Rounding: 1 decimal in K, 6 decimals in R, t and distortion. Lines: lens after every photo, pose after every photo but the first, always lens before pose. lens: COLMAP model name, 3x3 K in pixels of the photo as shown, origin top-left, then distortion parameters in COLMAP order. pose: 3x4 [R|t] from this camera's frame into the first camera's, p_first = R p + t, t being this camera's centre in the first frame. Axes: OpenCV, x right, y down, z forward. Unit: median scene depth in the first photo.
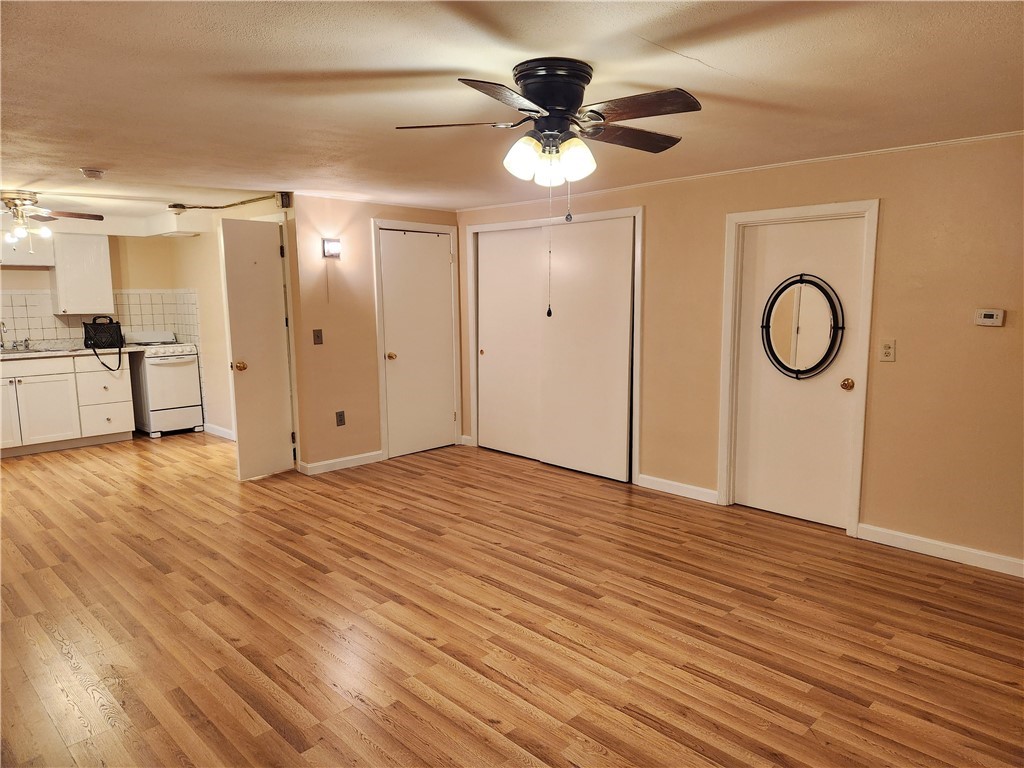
lens RADIAL K [[685.0, 0, 518.7], [0, 685.0, 385.3], [0, 0, 1]] dist [0.079338, -0.063662]
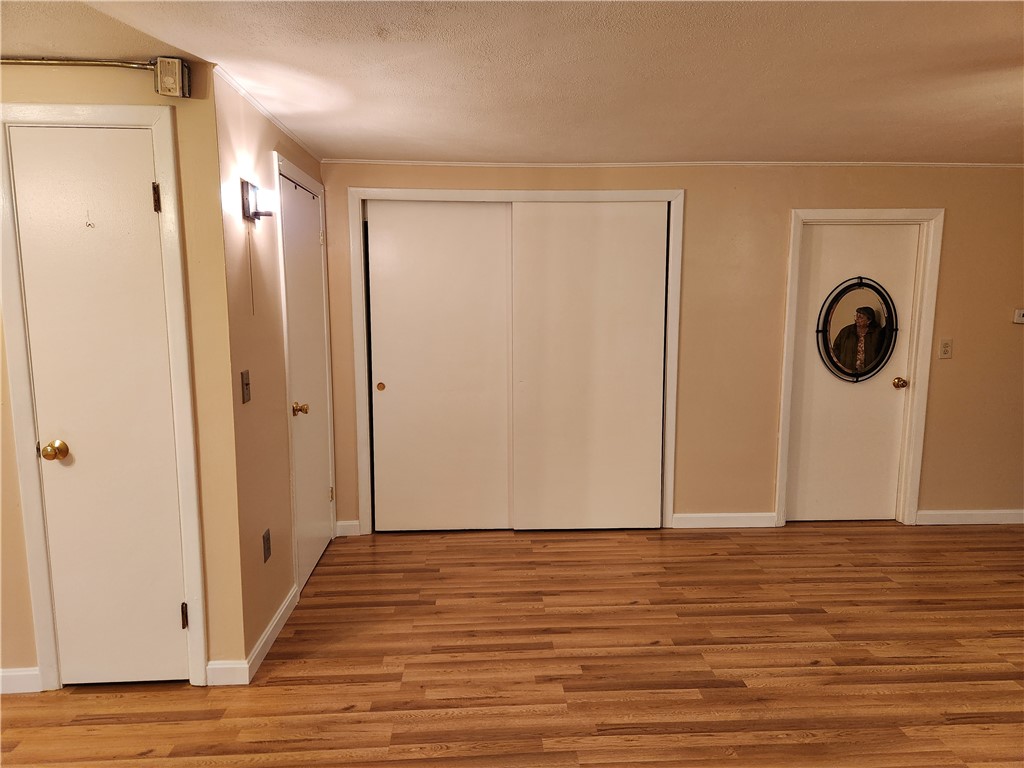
lens RADIAL K [[685.0, 0, 518.7], [0, 685.0, 385.3], [0, 0, 1]] dist [0.079338, -0.063662]
pose [[0.661924, -0.093914, 0.743665, -0.557582], [0.098707, 0.994401, 0.037721, -0.076003], [-0.743044, 0.048436, 0.667488, 0.583466]]
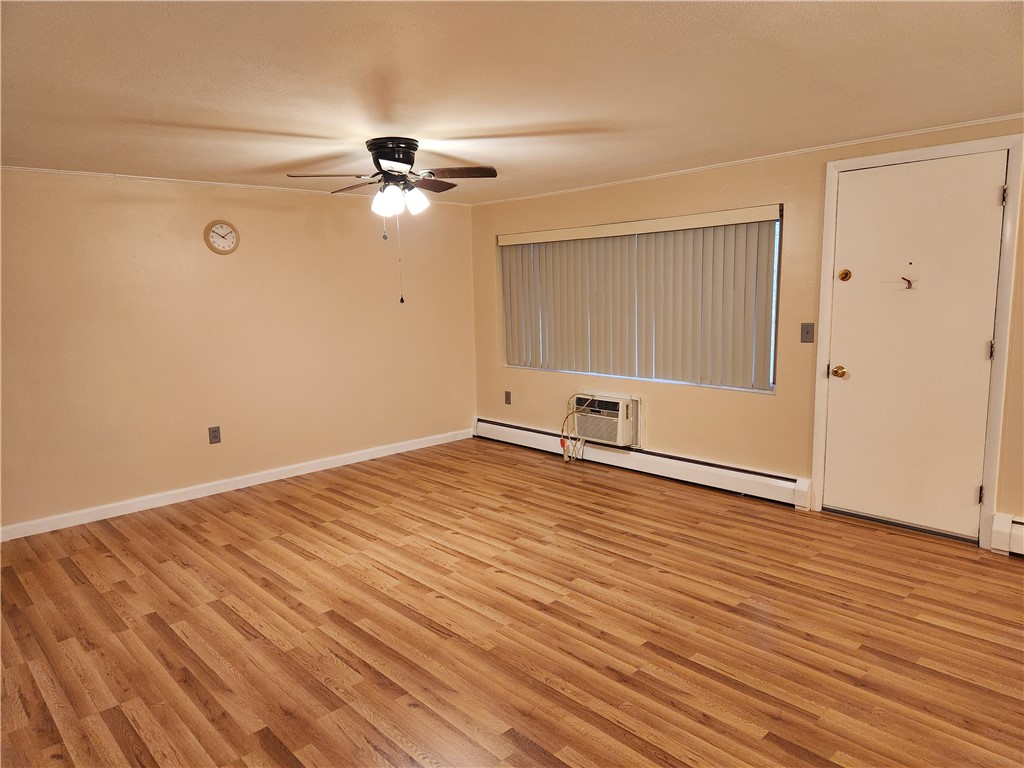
lens RADIAL K [[680.4, 0, 511.7], [0, 680.4, 379.1], [0, 0, 1]] dist [0.077773, -0.064998]
pose [[-0.998946, 0.028968, 0.035618, -0.114486], [0.037570, 0.961685, 0.271571, -0.160495], [-0.026386, 0.272623, -0.961759, 1.176108]]
